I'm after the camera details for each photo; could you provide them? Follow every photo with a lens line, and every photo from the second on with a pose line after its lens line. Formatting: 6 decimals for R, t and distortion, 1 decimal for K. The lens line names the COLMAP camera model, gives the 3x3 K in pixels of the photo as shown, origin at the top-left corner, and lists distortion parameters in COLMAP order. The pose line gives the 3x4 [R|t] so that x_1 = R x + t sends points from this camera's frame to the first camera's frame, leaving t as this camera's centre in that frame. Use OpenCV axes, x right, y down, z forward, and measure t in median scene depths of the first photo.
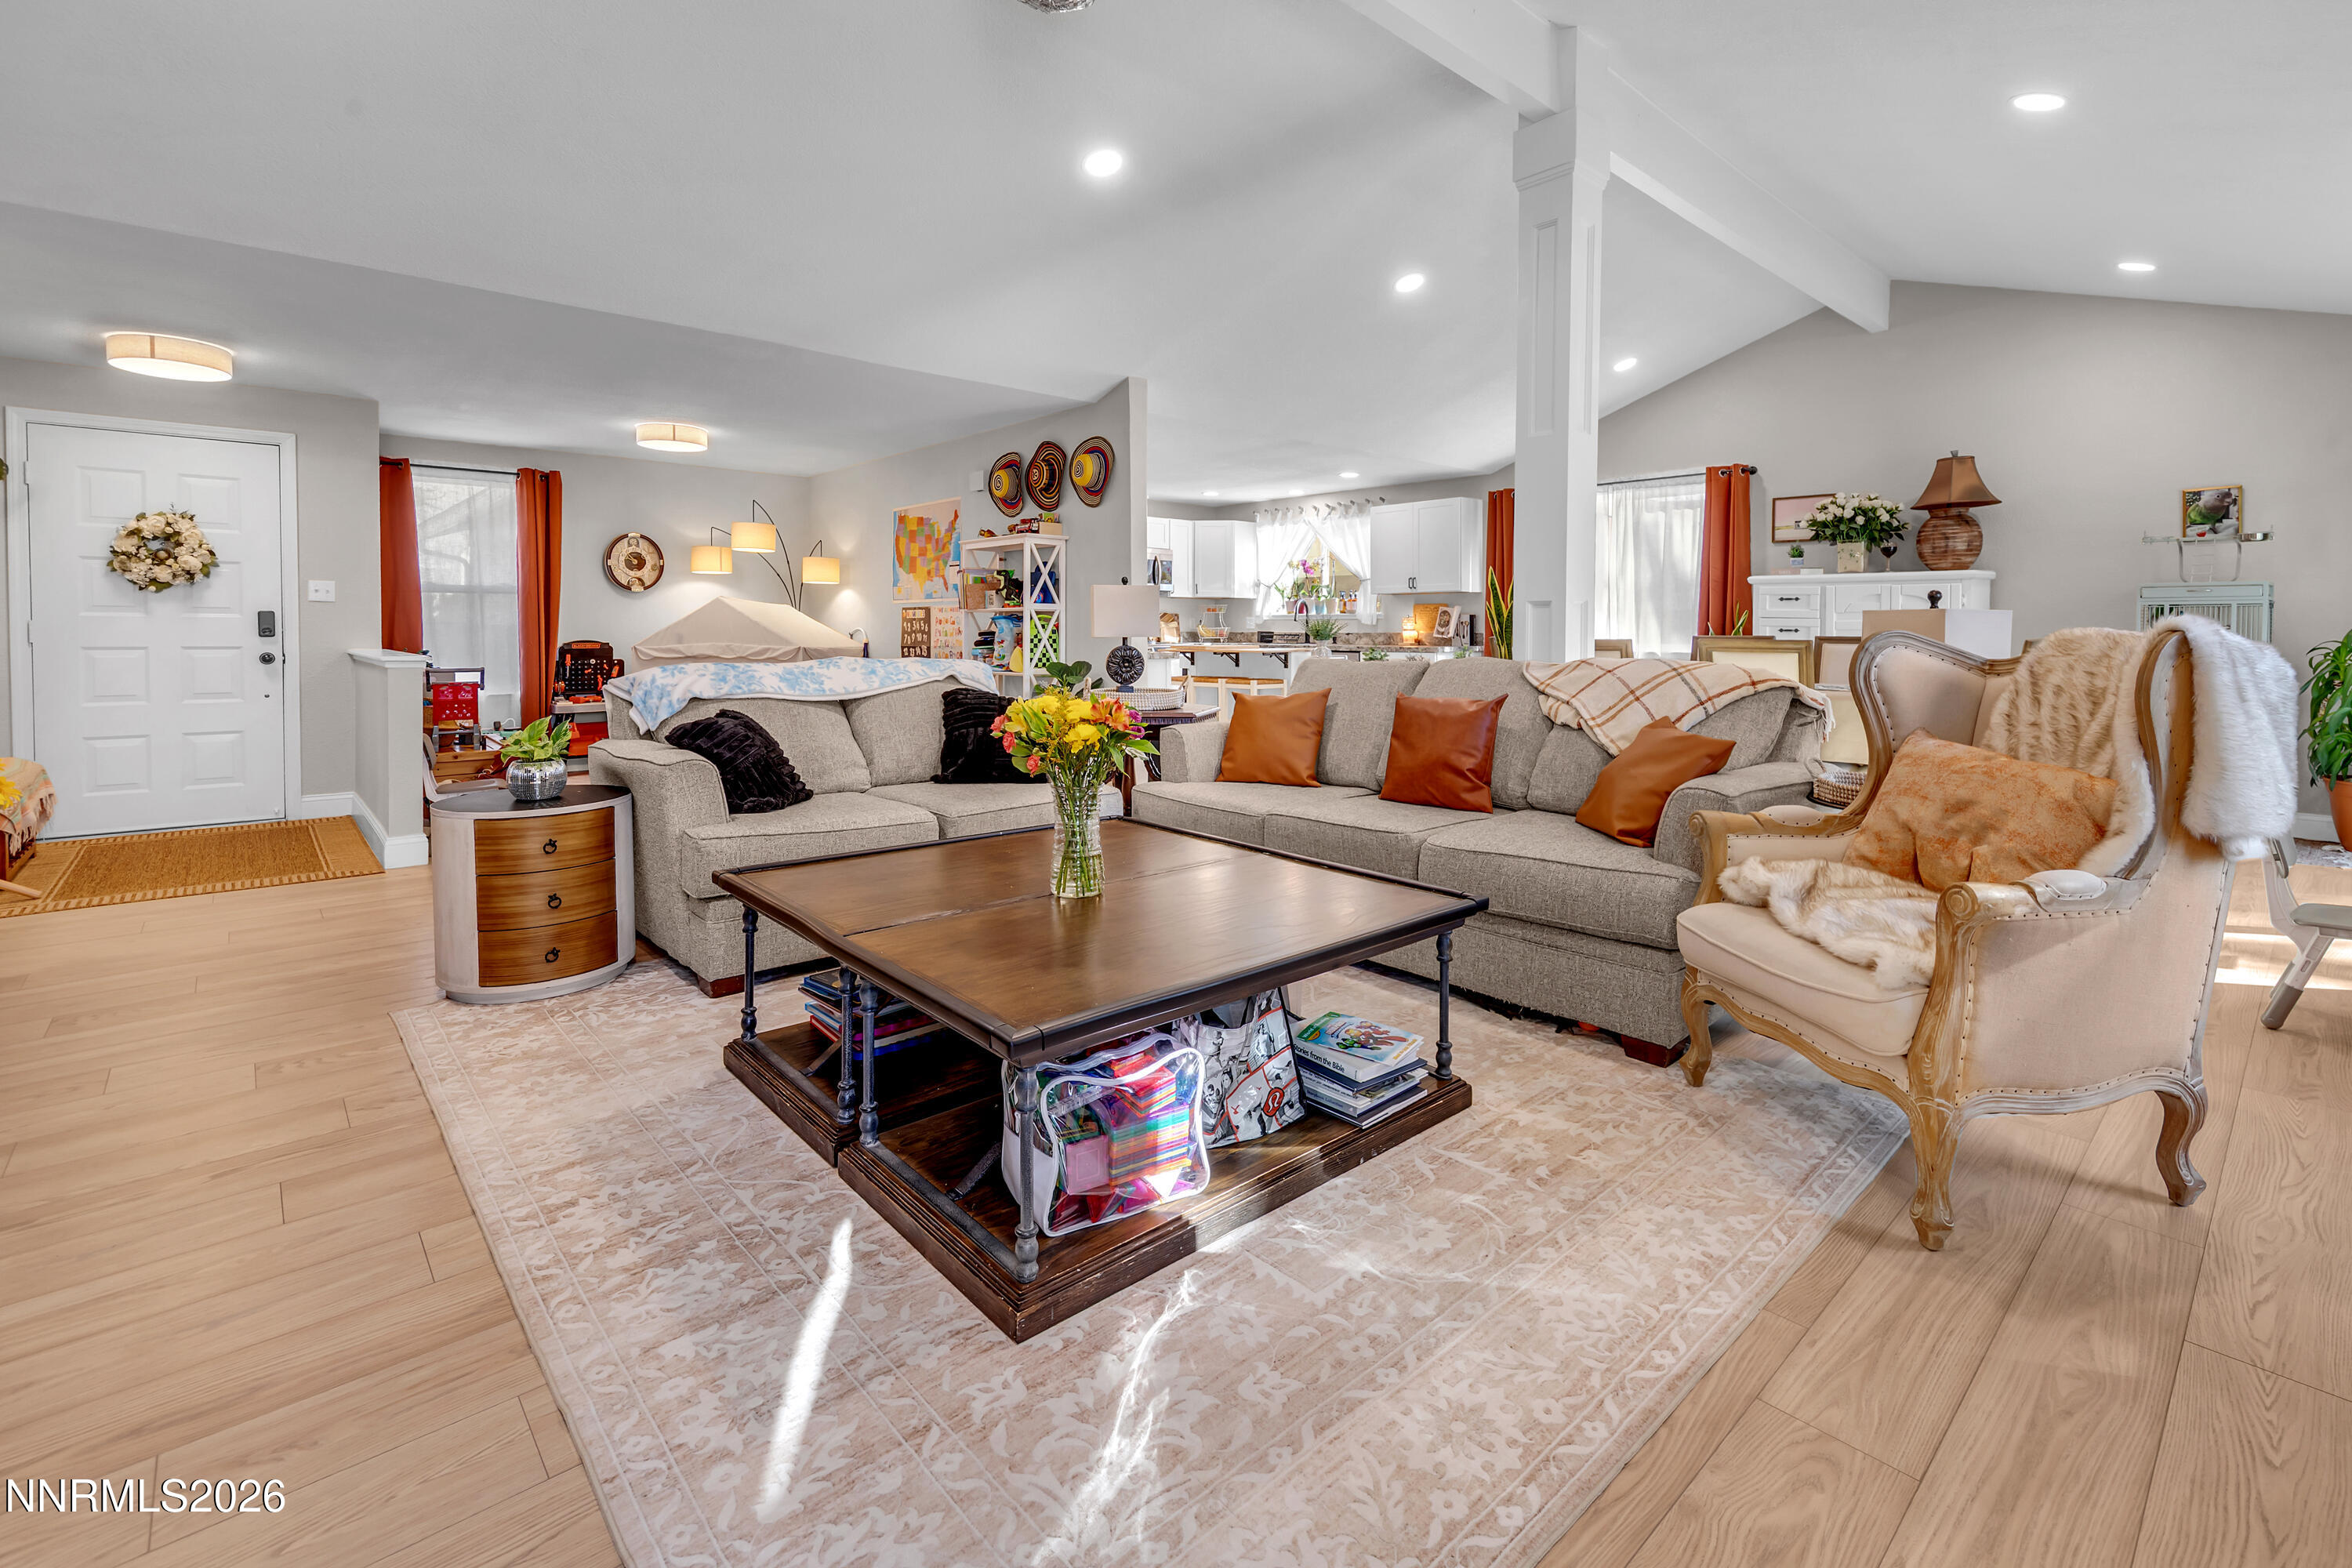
lens RADIAL K [[1063.4, 0, 1187.8], [0, 1063.4, 650.9], [0, 0, 1]] dist [0.010904, 0.000050]
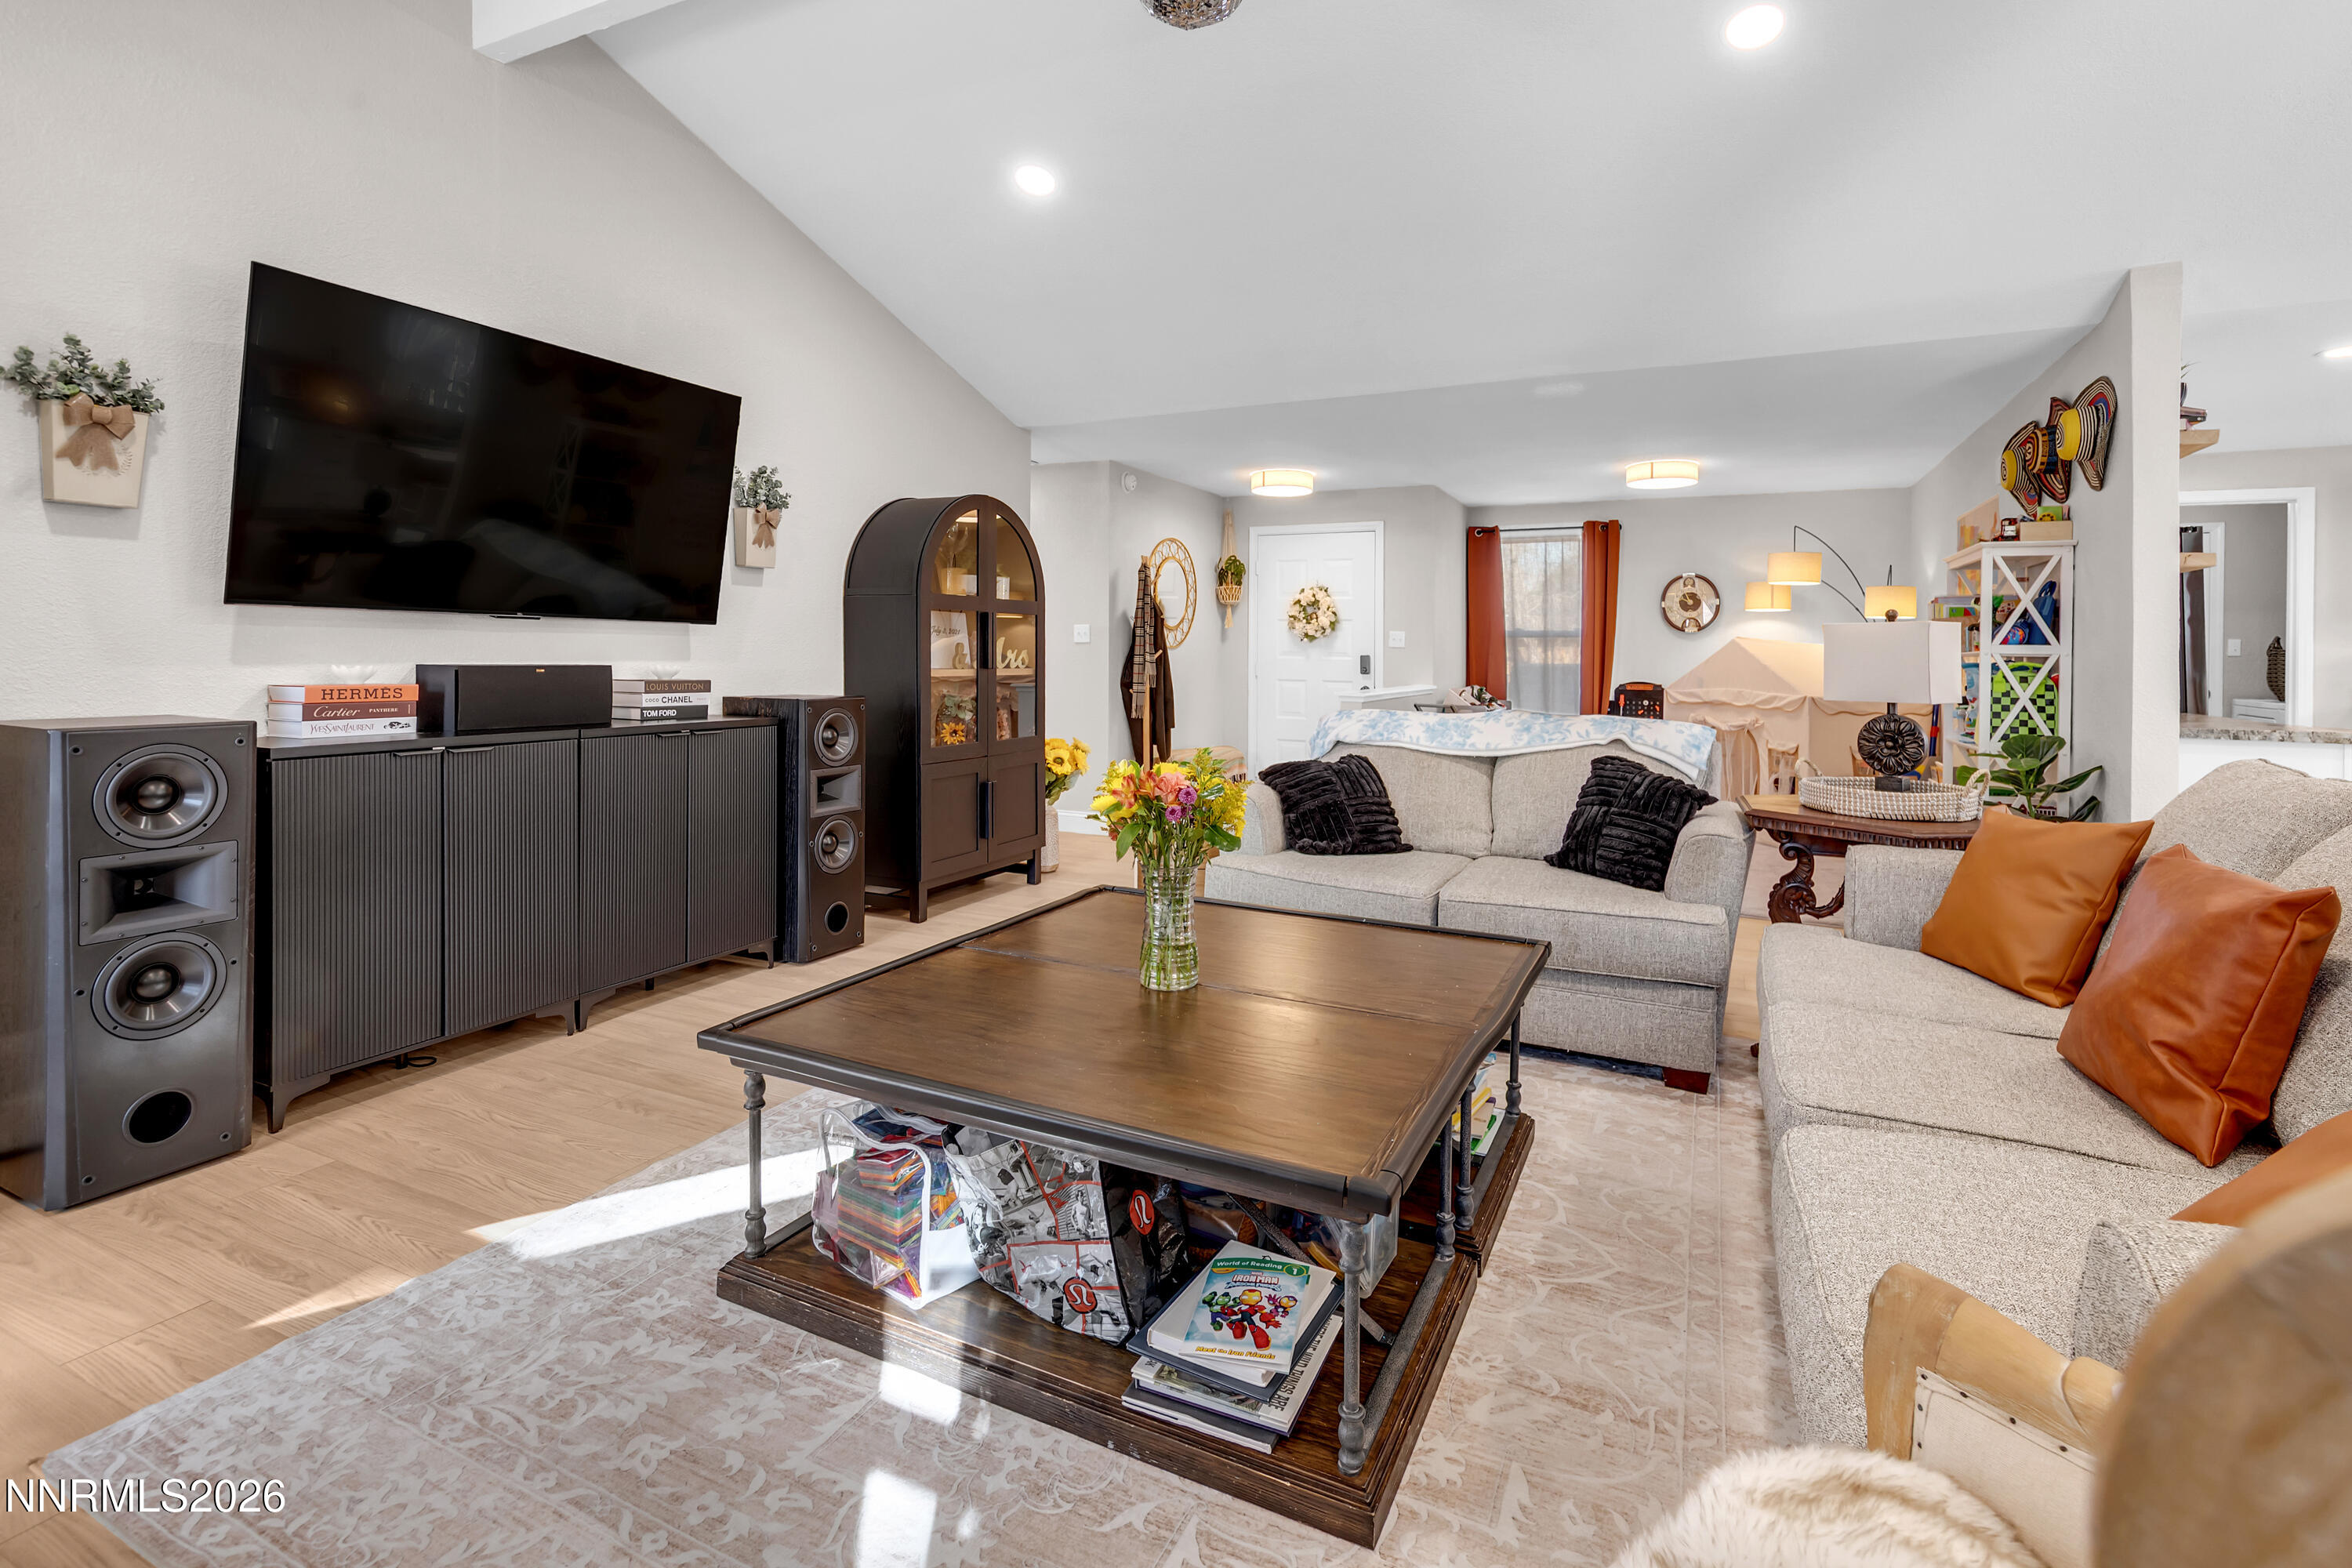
lens RADIAL K [[1075.0, 0, 1170.1], [0, 1075.0, 657.2], [0, 0, 1]] dist [0.008845, -0.000356]
pose [[0.369929, 0.004140, -0.929051, 0.289050], [-0.028279, 0.999577, -0.006806, -0.017292], [0.928630, 0.028790, 0.369890, 0.253831]]
